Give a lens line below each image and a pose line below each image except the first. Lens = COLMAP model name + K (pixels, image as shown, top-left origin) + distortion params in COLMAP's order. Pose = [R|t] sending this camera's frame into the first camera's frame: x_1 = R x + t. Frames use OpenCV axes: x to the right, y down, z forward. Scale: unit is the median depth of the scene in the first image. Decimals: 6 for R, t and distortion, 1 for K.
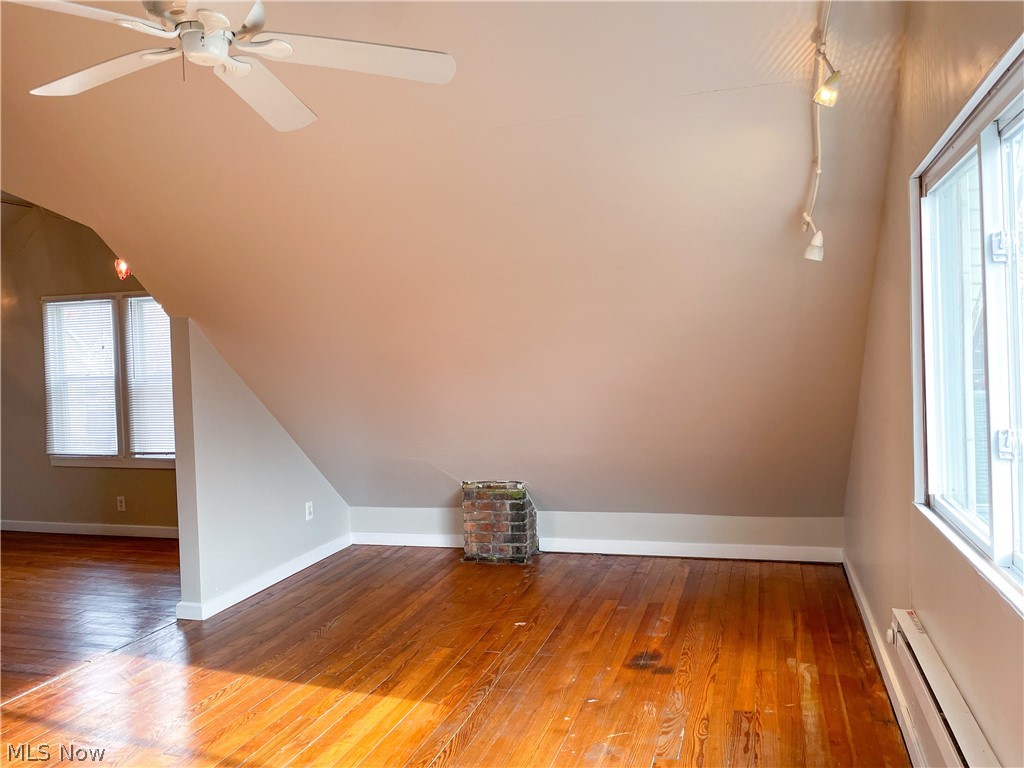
lens RADIAL K [[793.5, 0, 513.4], [0, 793.5, 373.8], [0, 0, 1]] dist [-0.015869, 0.005370]
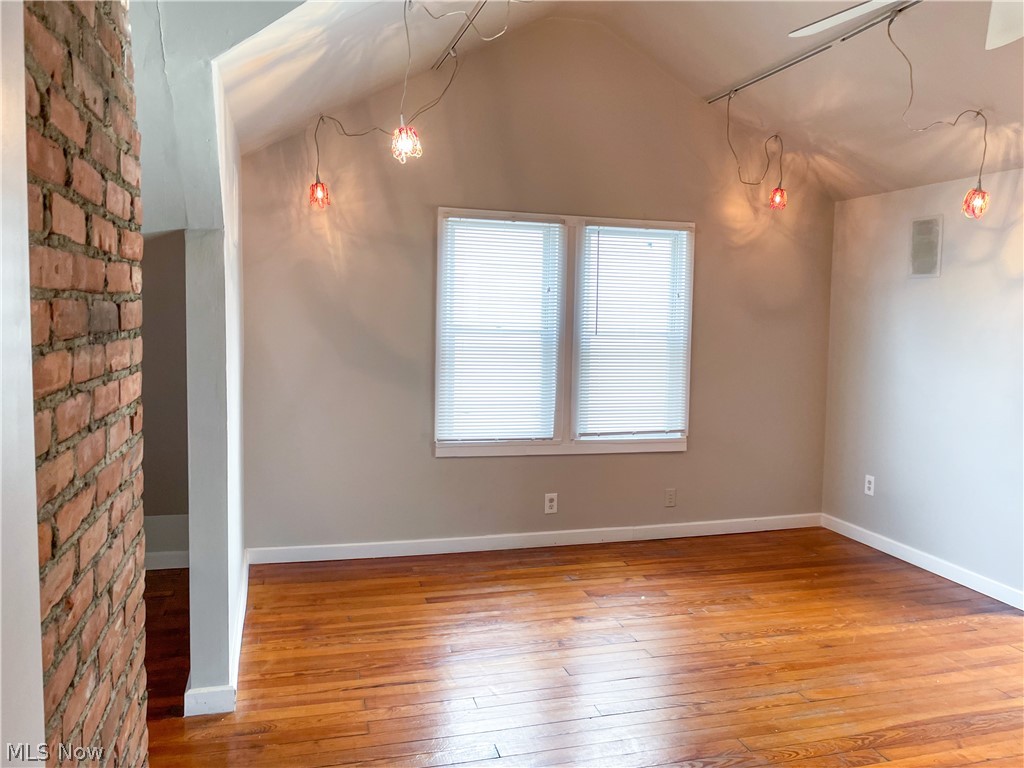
lens RADIAL K [[793.5, 0, 515.5], [0, 793.5, 382.8], [0, 0, 1]] dist [-0.015869, 0.005370]
pose [[0.848365, 0.017421, 0.529124, -0.917967], [-0.024180, 0.999690, 0.005854, 0.048305], [-0.528859, -0.017760, 0.848524, 0.391403]]
